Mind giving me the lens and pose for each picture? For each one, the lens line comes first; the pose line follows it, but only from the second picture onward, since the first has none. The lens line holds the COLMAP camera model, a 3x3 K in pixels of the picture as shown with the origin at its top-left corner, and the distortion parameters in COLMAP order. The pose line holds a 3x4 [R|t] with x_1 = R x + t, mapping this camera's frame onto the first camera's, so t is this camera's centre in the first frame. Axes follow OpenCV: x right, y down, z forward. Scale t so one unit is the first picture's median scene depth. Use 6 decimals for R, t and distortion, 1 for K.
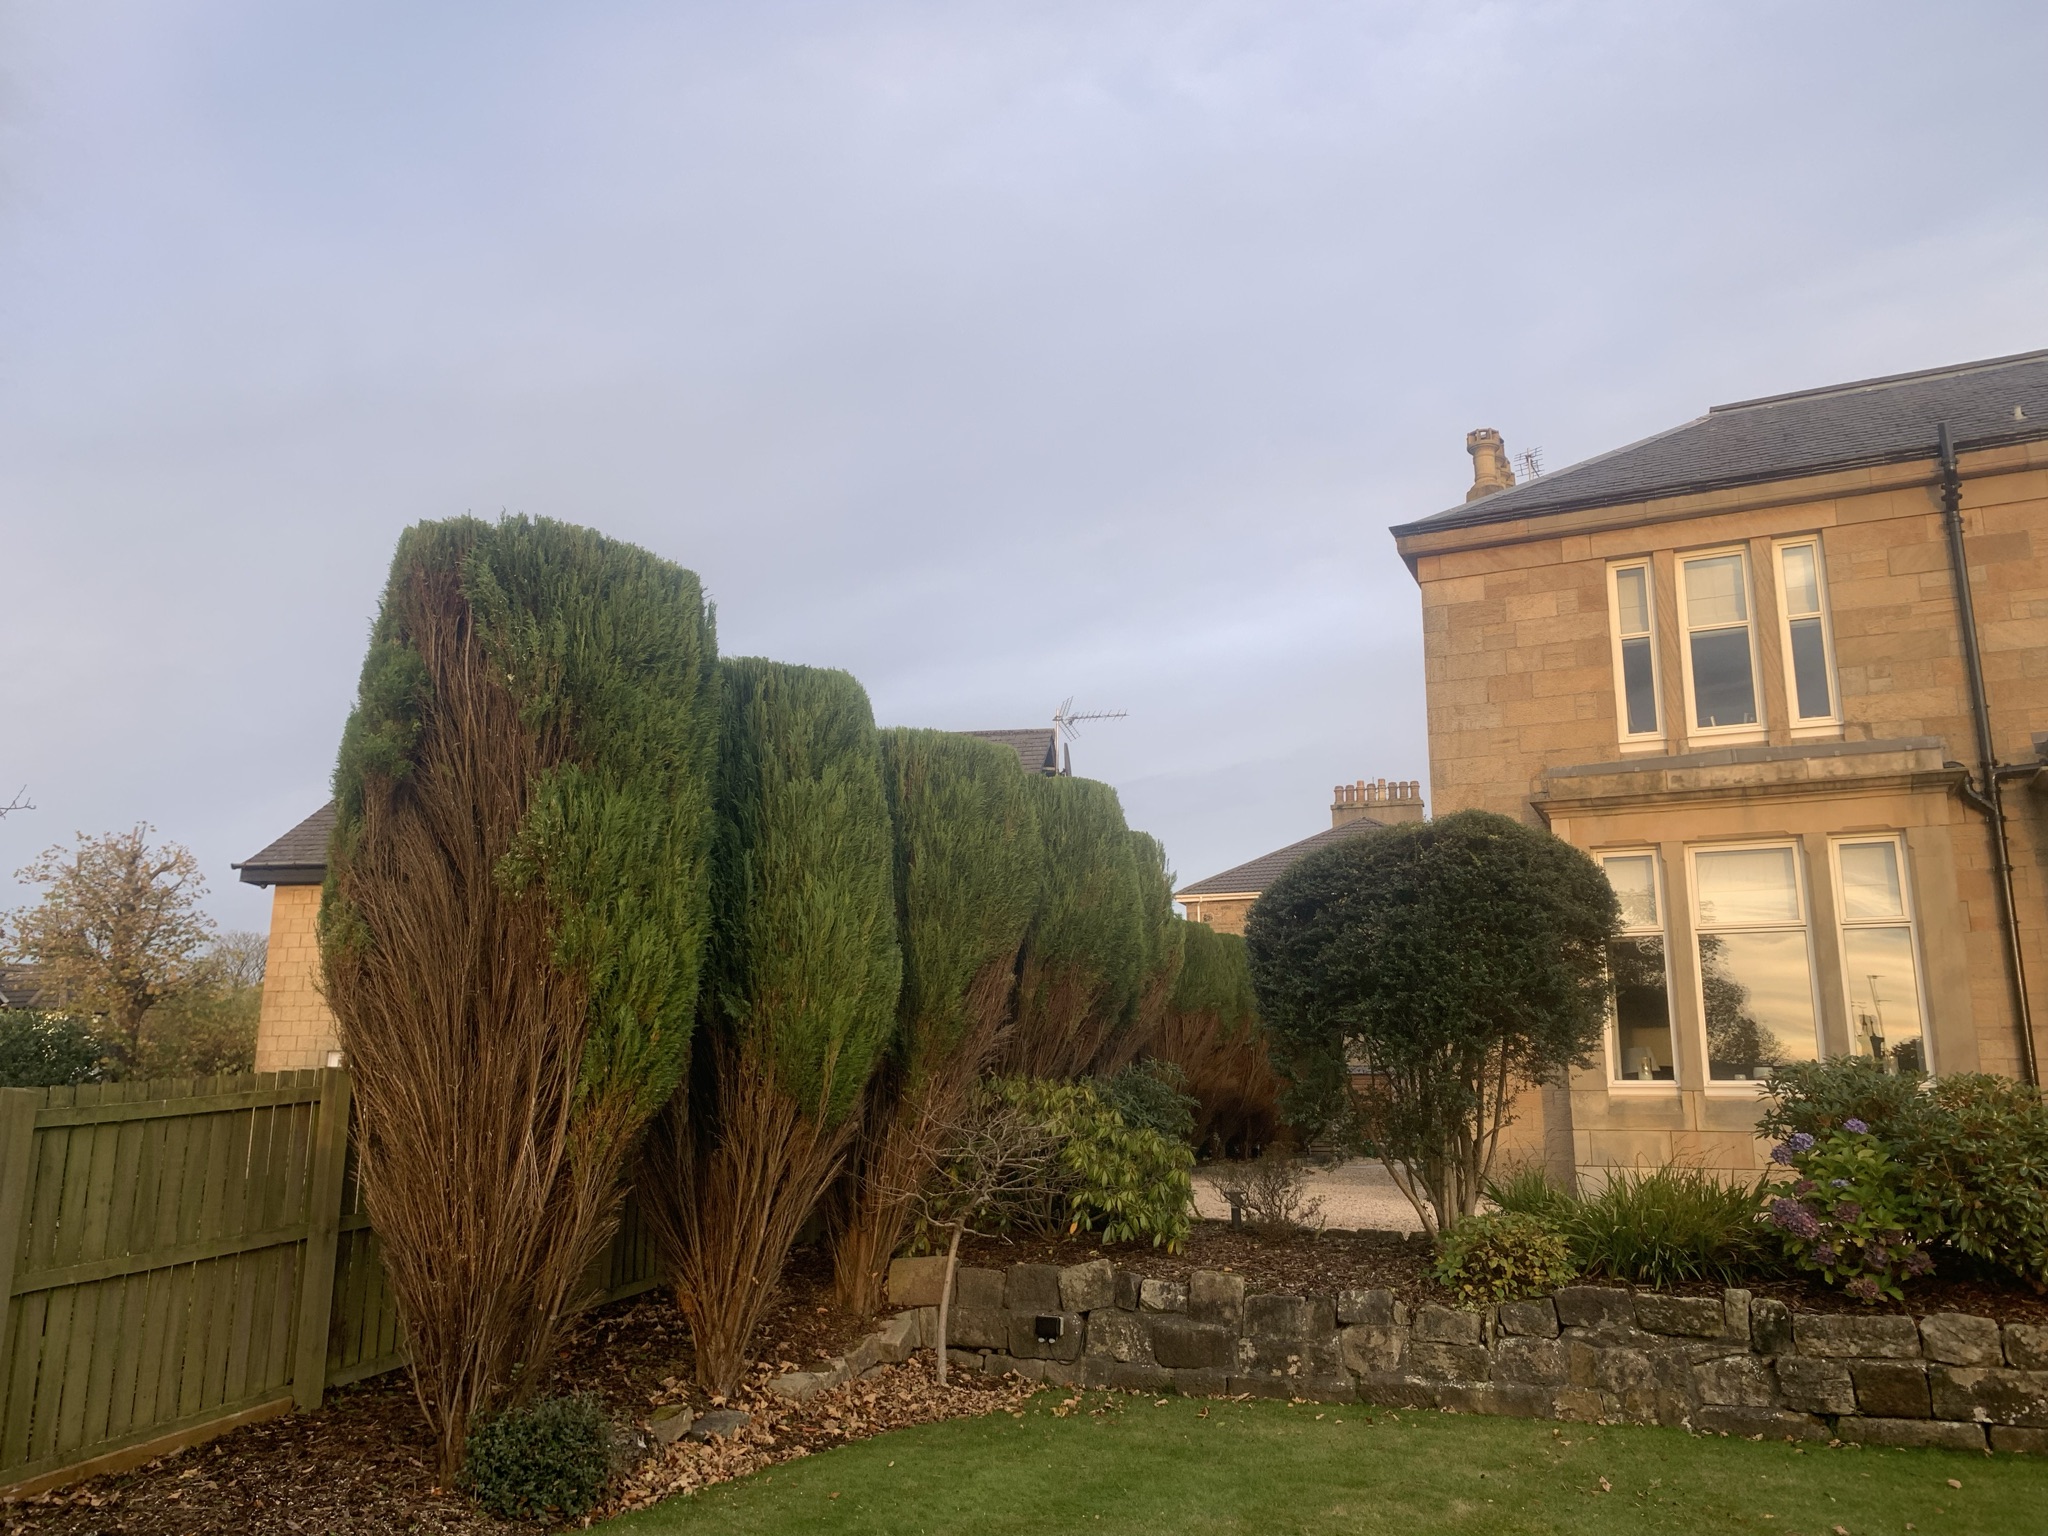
lens RADIAL K [[1559.7, 0, 1024.0], [0, 1559.7, 768.0], [0, 0, 1]] dist [0.122419, 0.001565]
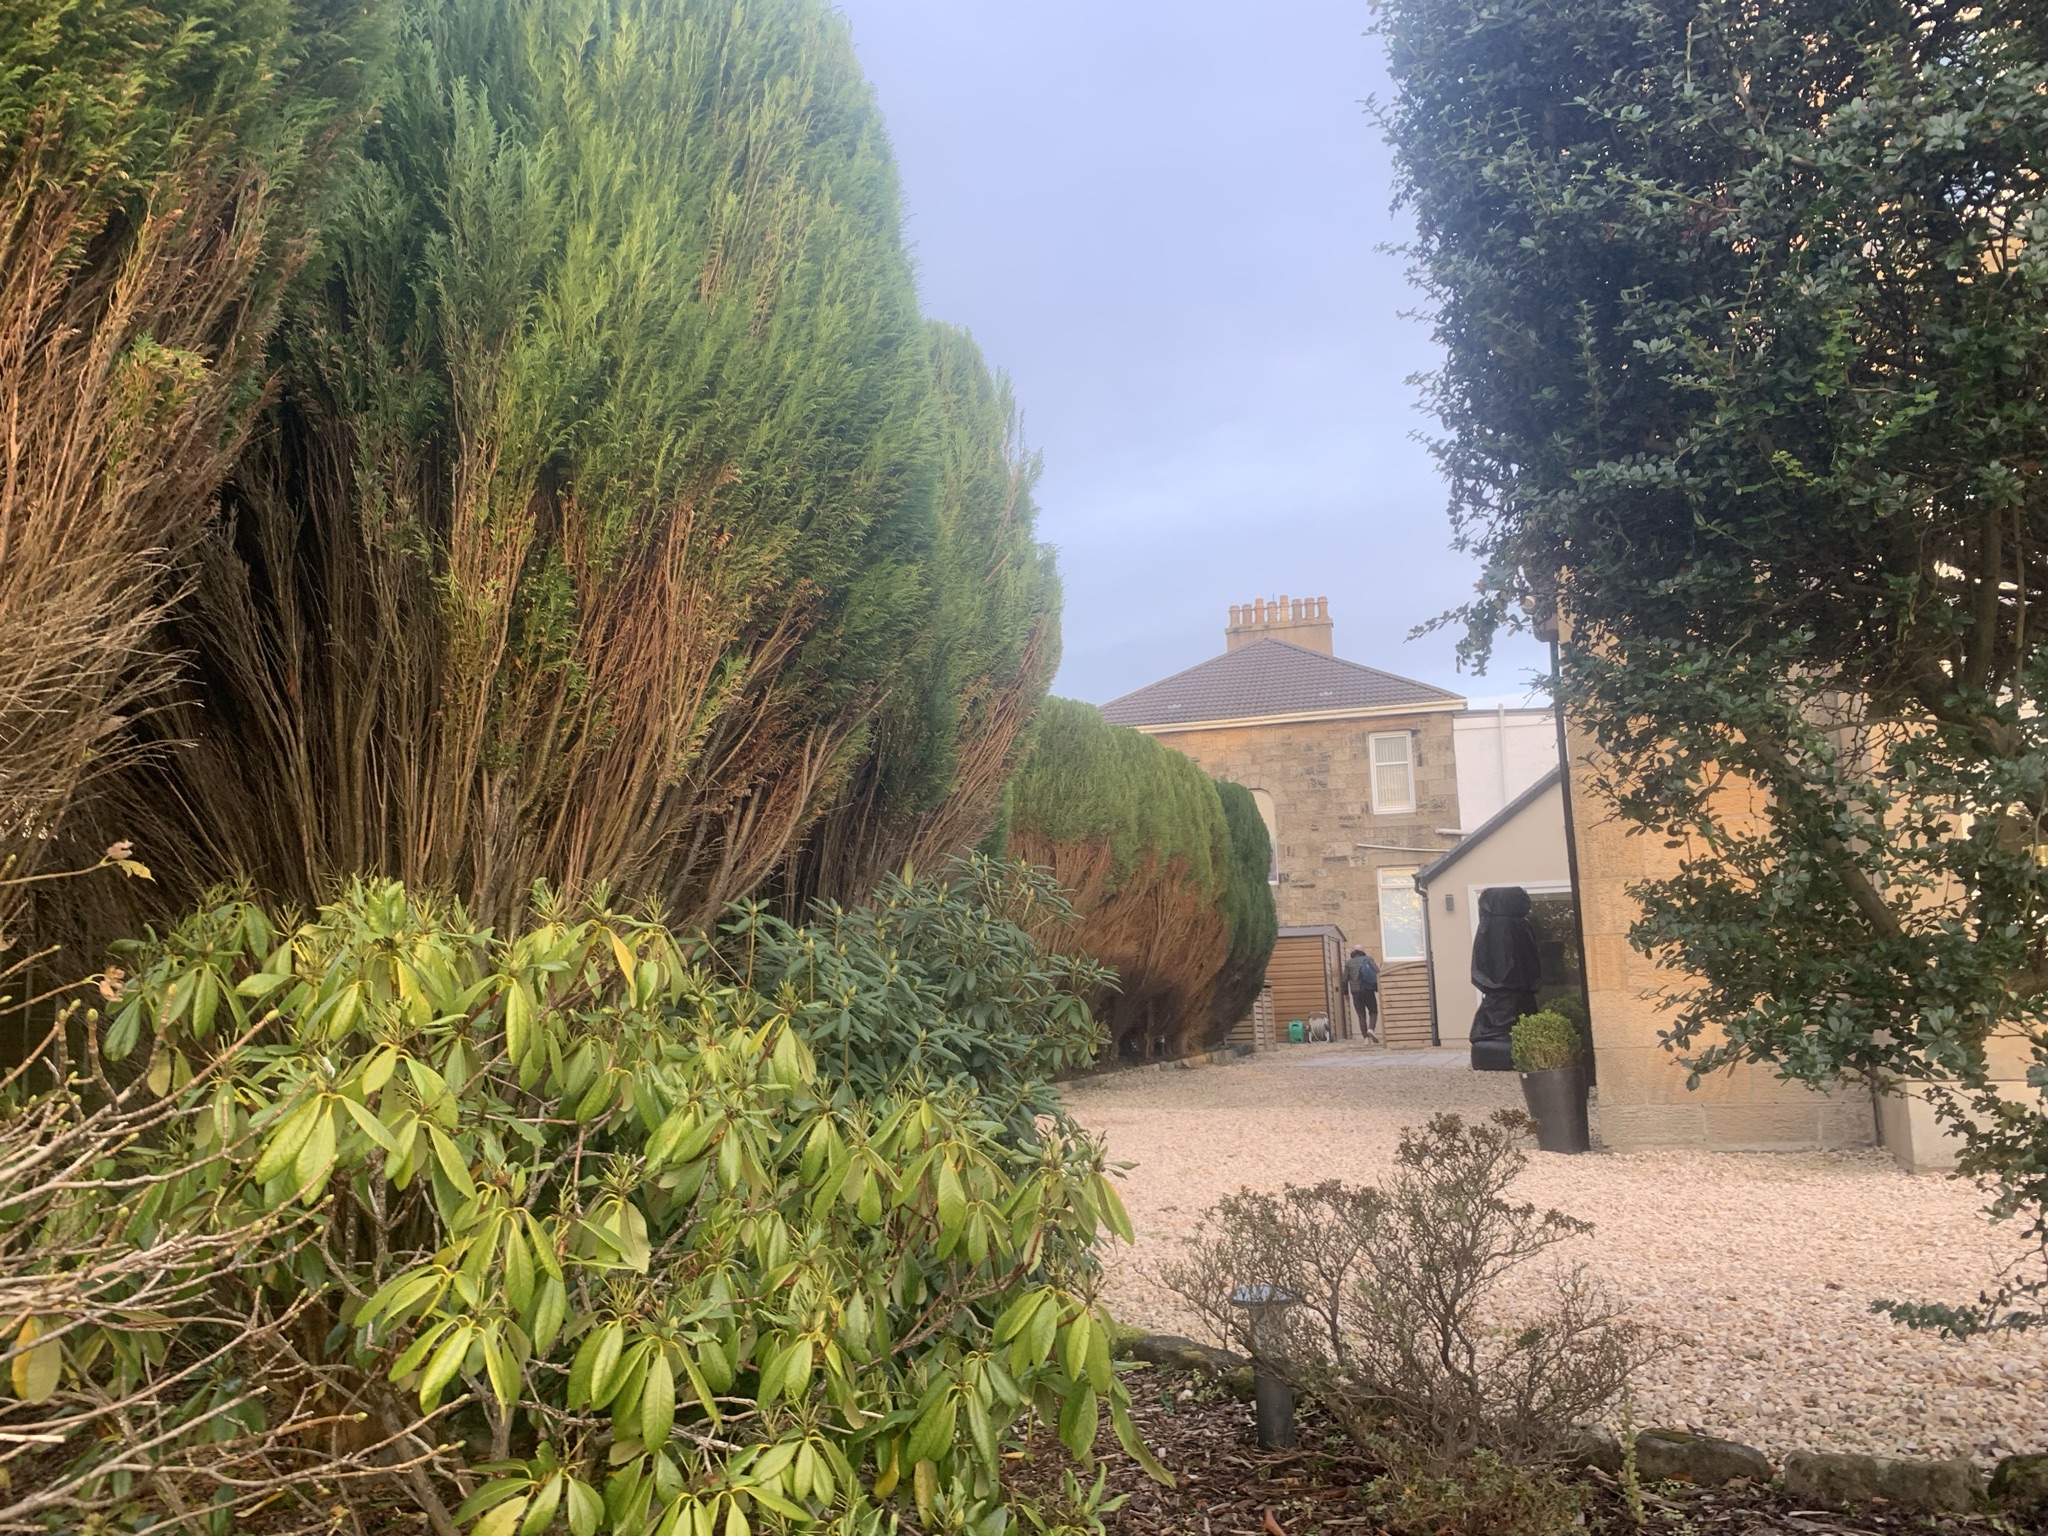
lens RADIAL K [[1608.8, 0, 1024.0], [0, 1608.8, 768.0], [0, 0, 1]] dist [-0.002088, -0.000614]
pose [[0.996256, -0.021875, 0.083645, 0.064432], [0.015484, 0.996964, 0.076304, 0.141477], [-0.085060, -0.074723, 0.993570, 0.660161]]
